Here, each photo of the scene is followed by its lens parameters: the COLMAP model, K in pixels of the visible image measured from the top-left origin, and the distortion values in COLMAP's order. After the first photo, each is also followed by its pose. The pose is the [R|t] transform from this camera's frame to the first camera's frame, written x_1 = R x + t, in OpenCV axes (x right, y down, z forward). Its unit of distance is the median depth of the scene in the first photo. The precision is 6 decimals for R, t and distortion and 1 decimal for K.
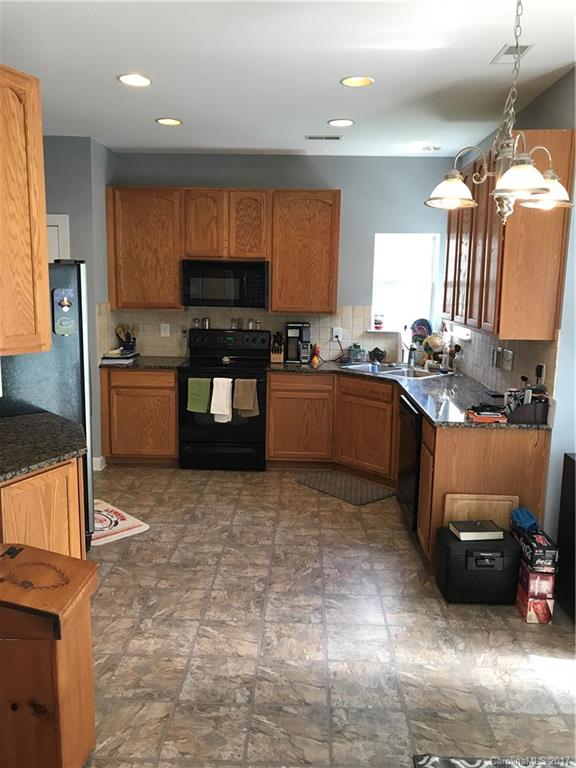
lens RADIAL K [[631.6, 0, 288.0], [0, 631.6, 384.0], [0, 0, 1]] dist [0.060569, -0.090063]
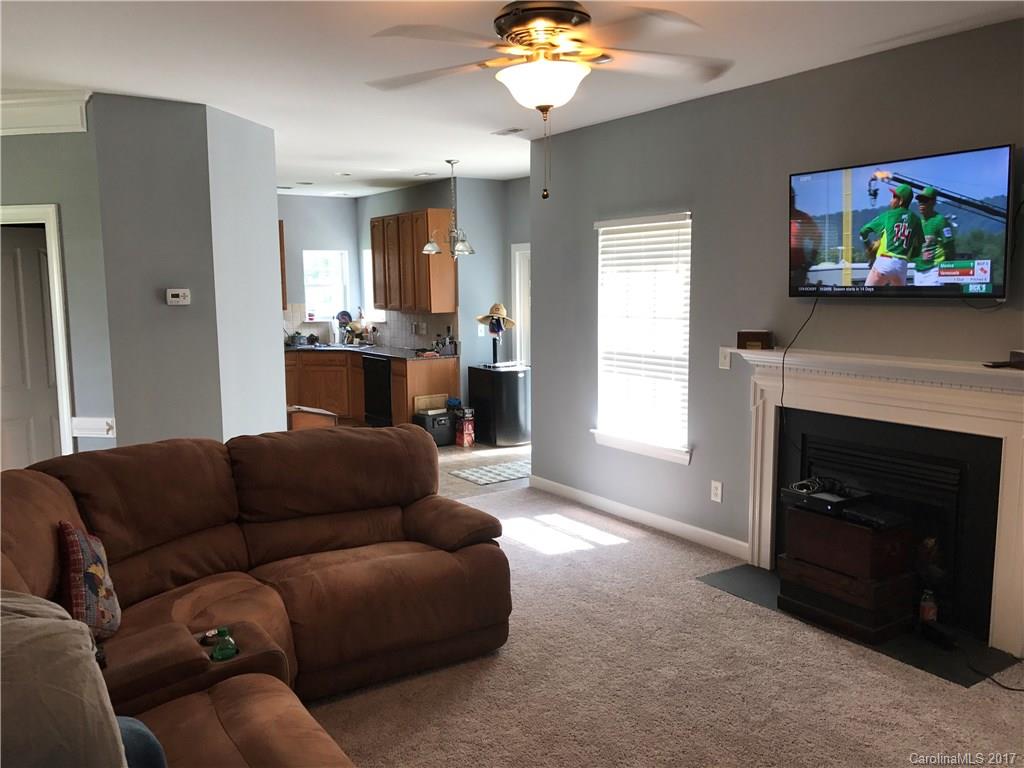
lens RADIAL K [[842.1, 0, 512.0], [0, 842.1, 384.0], [0, 0, 1]] dist [0.060569, -0.090063]
pose [[0.812649, -0.089107, 0.575901, -0.599260], [0.114963, 0.993333, -0.008529, 0.121176], [-0.571301, 0.073139, 0.817475, -0.759026]]
